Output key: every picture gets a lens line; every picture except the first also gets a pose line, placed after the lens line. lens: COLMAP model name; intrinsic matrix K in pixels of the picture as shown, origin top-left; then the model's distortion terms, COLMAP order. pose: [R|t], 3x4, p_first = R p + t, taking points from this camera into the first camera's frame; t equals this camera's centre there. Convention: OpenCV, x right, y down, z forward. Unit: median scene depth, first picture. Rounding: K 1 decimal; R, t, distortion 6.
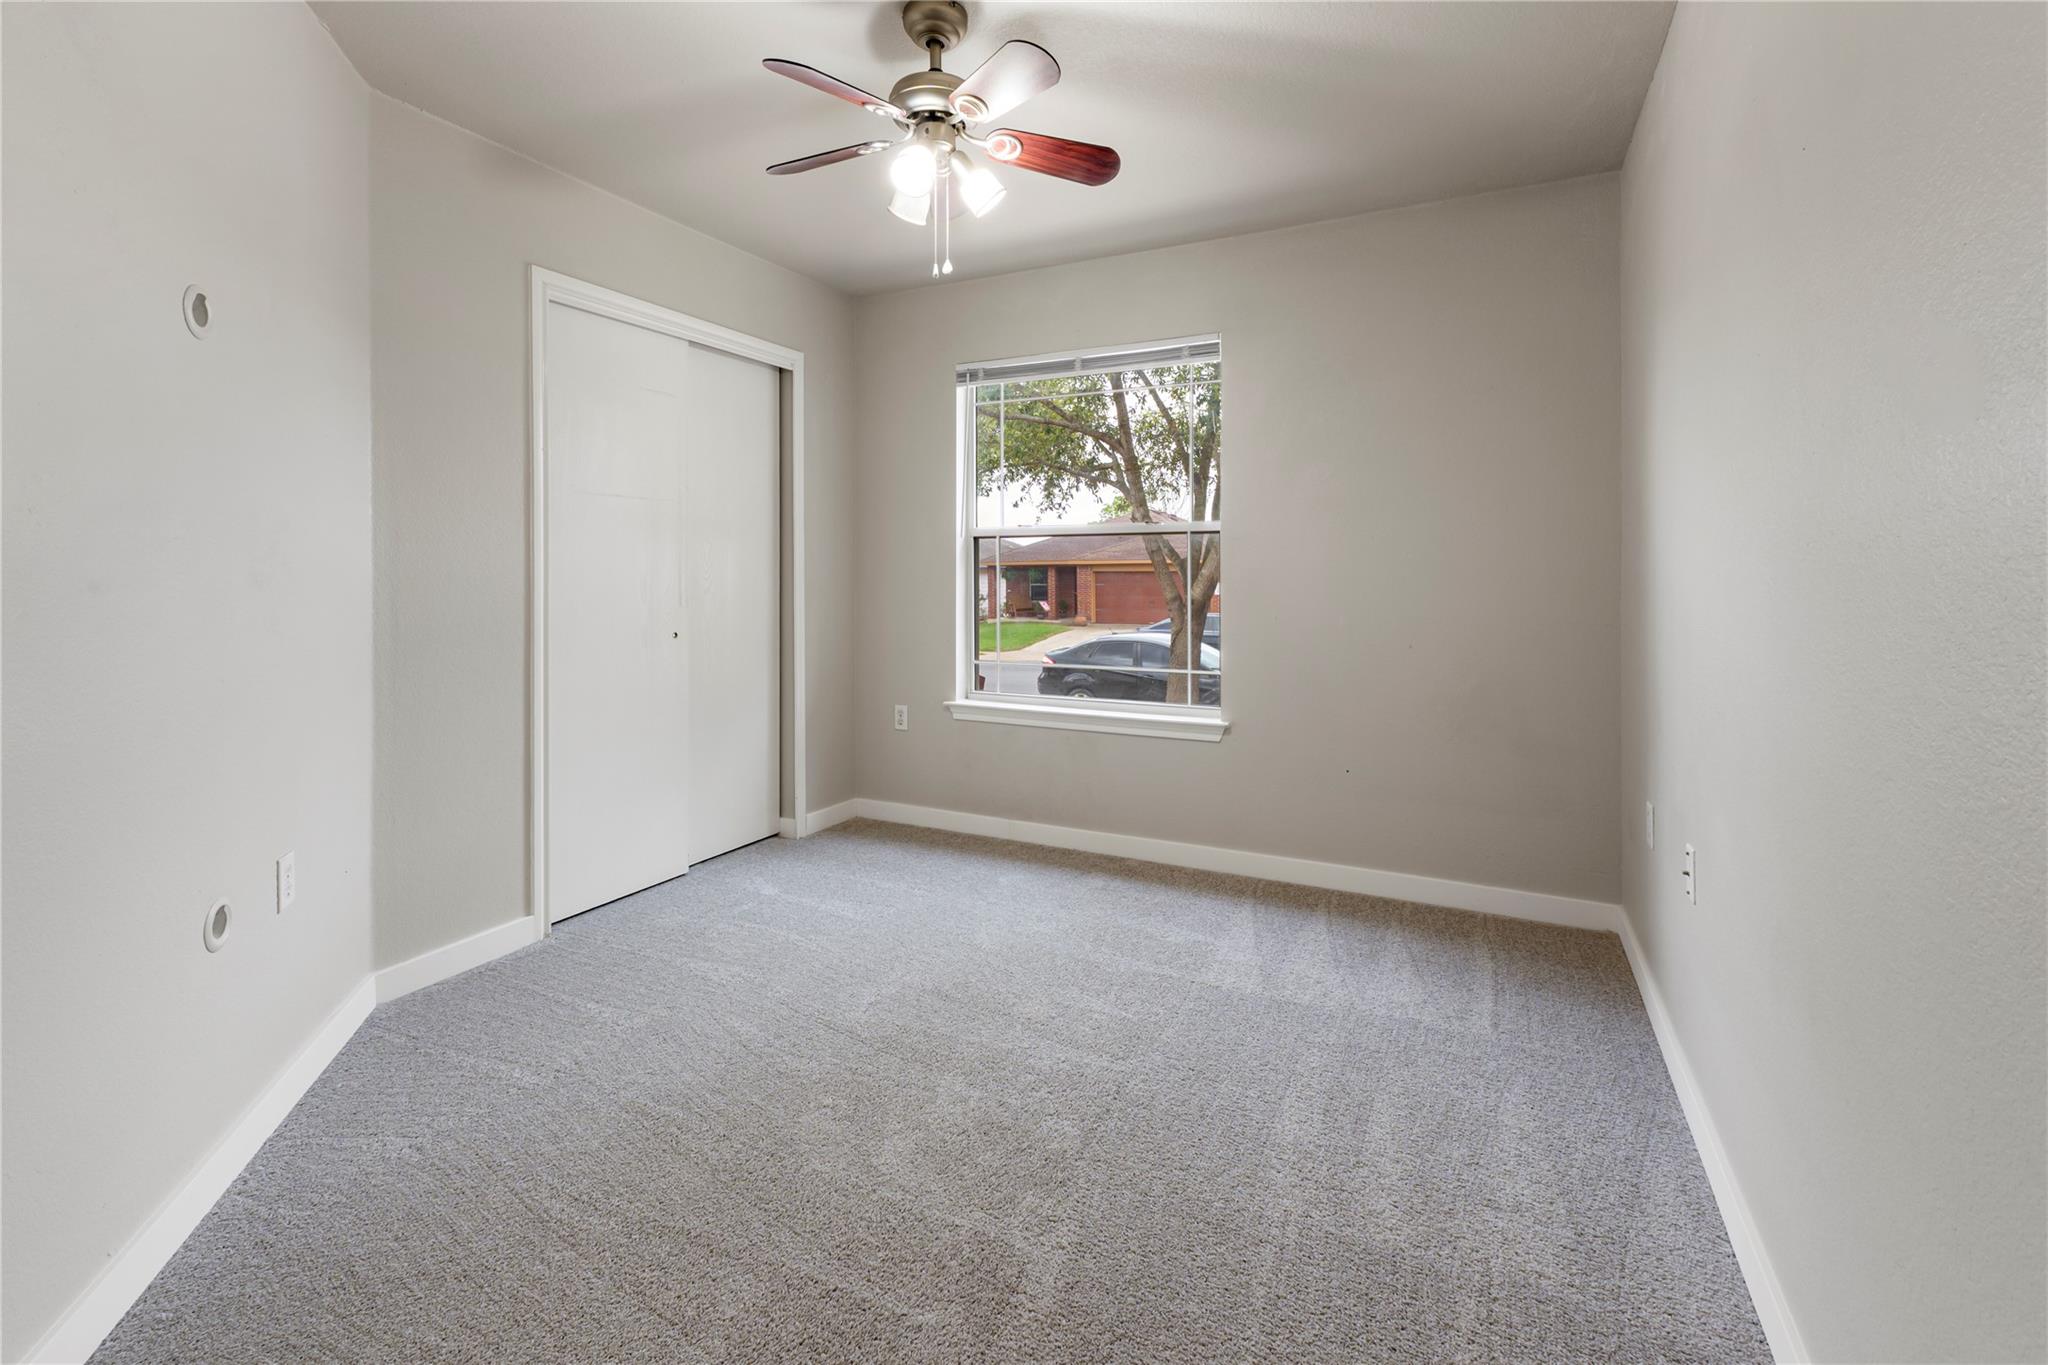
lens RADIAL K [[887.1, 0, 1104.5], [0, 887.1, 564.3], [0, 0, 1]] dist [0.008985, -0.002580]
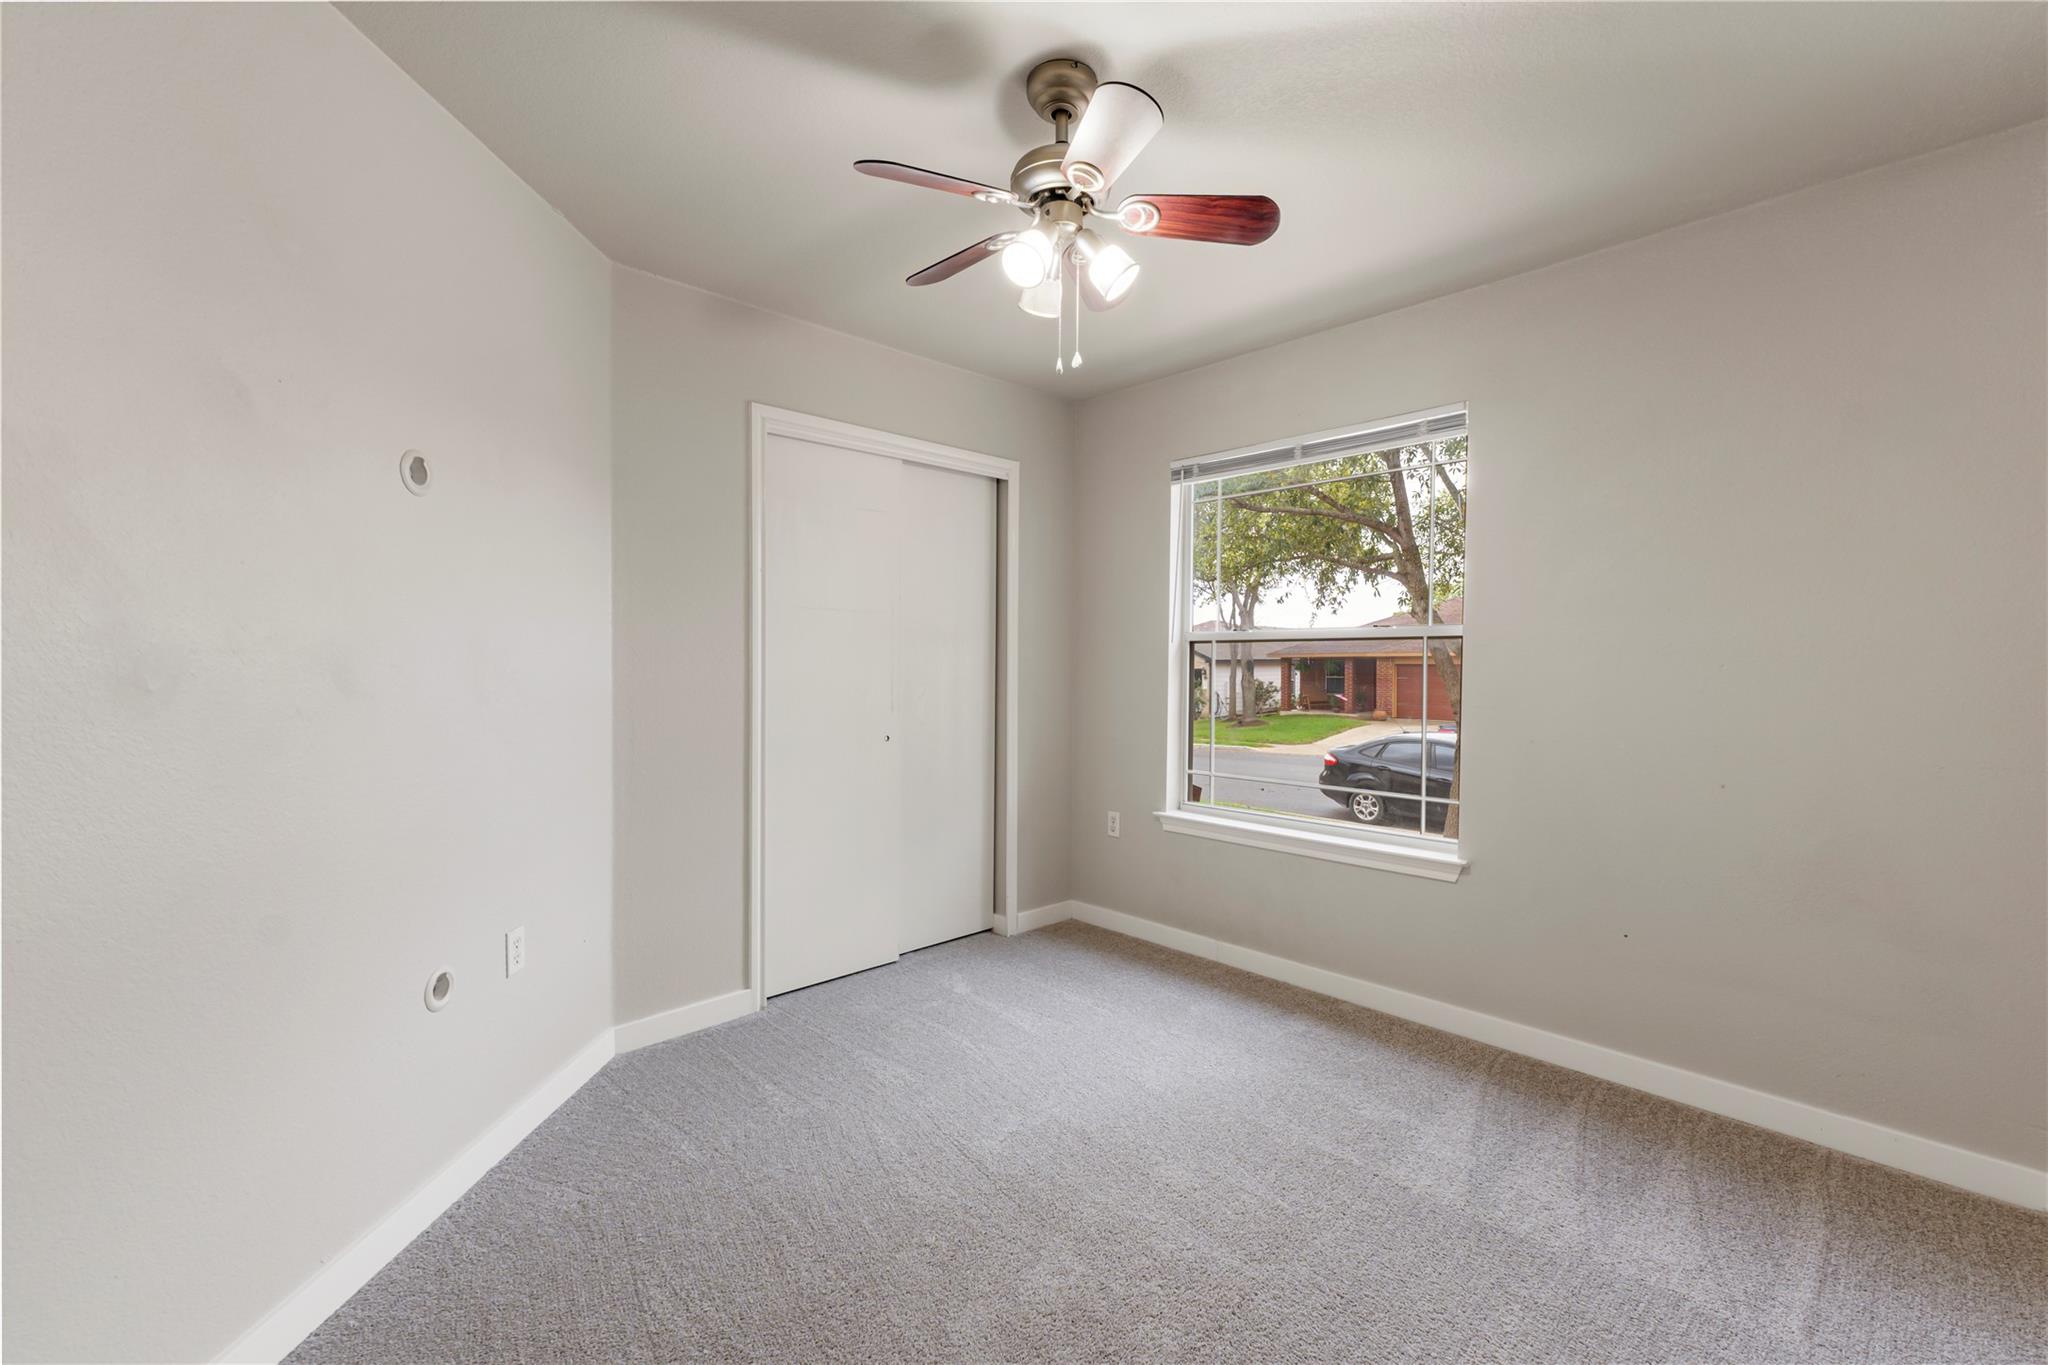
lens RADIAL K [[887.1, 0, 1041.2], [0, 887.1, 683.6], [0, 0, 1]] dist [0.008985, -0.002580]
pose [[0.935114, 0.013240, -0.354100, 0.092565], [-0.004484, 0.999664, 0.025538, -0.019840], [0.354319, -0.022293, 0.934859, 0.099051]]
